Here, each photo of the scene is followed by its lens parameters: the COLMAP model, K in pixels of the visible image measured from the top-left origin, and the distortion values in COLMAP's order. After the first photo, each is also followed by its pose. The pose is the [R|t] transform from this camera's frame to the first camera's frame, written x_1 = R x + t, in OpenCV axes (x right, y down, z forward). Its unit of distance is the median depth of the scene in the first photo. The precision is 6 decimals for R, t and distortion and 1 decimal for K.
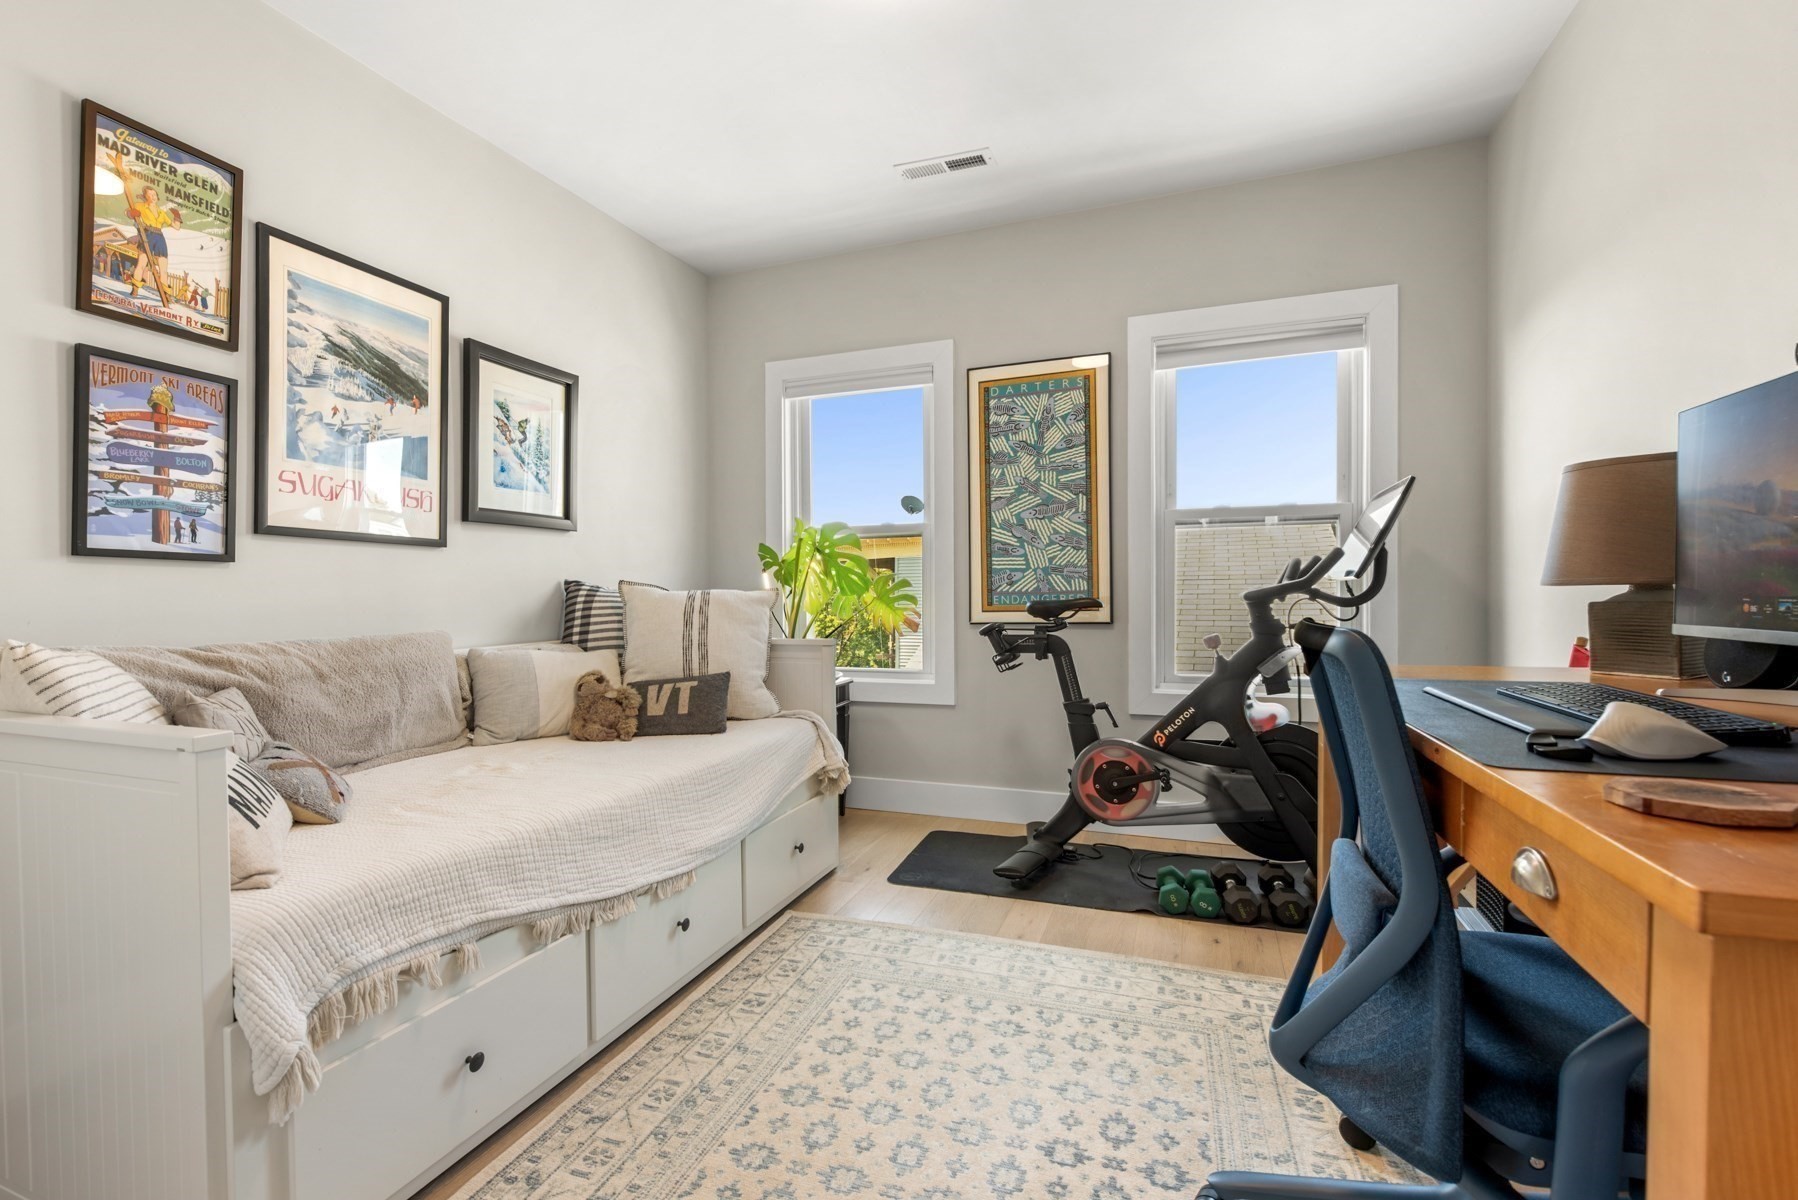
lens RADIAL K [[786.7, 0, 899.5], [0, 786.7, 581.6], [0, 0, 1]] dist [-0.000288, -0.000448]
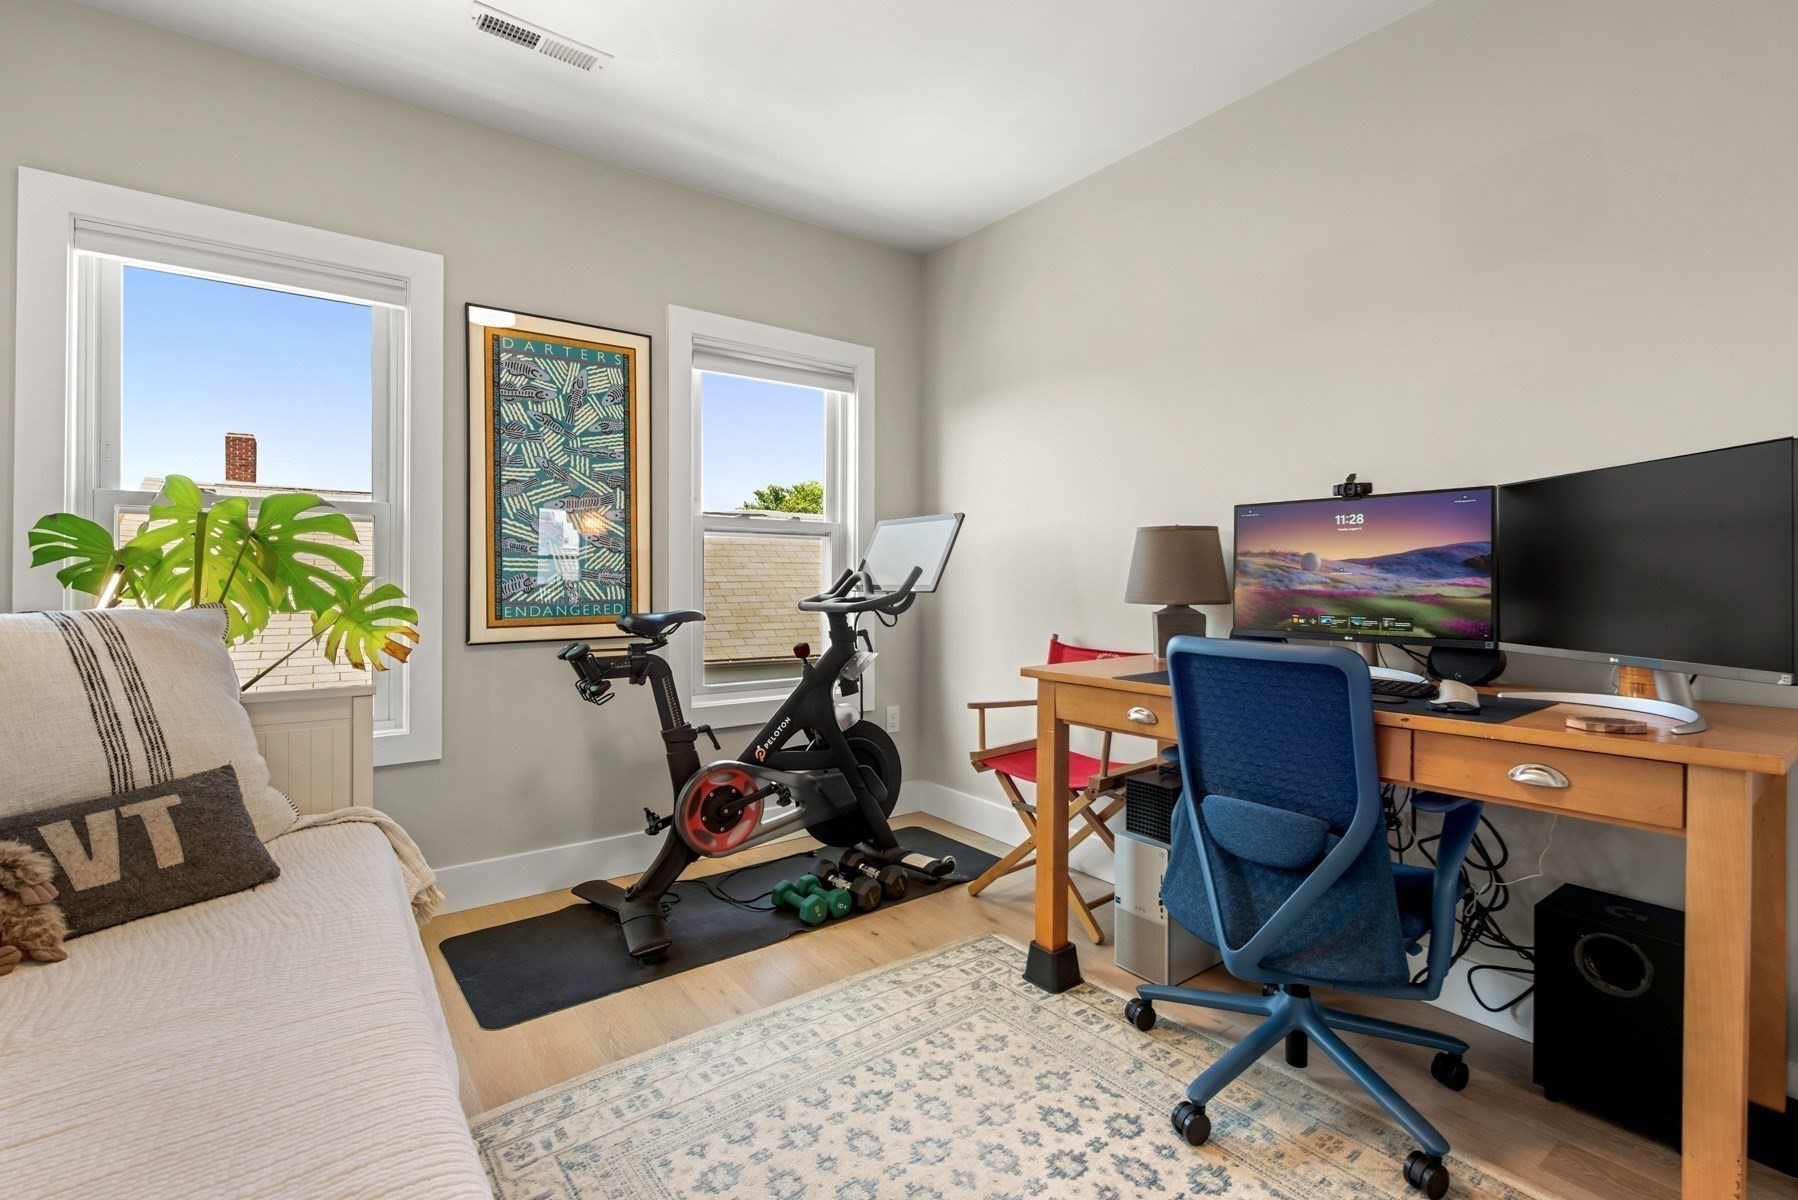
lens RADIAL K [[801.1, 0, 898.4], [0, 801.1, 562.9], [0, 0, 1]] dist [0.001350, -0.000436]
pose [[0.545054, 0.029409, 0.837885, -0.391825], [-0.017504, 0.999566, -0.023697, -0.015675], [-0.838219, -0.001750, 0.545332, 0.296320]]
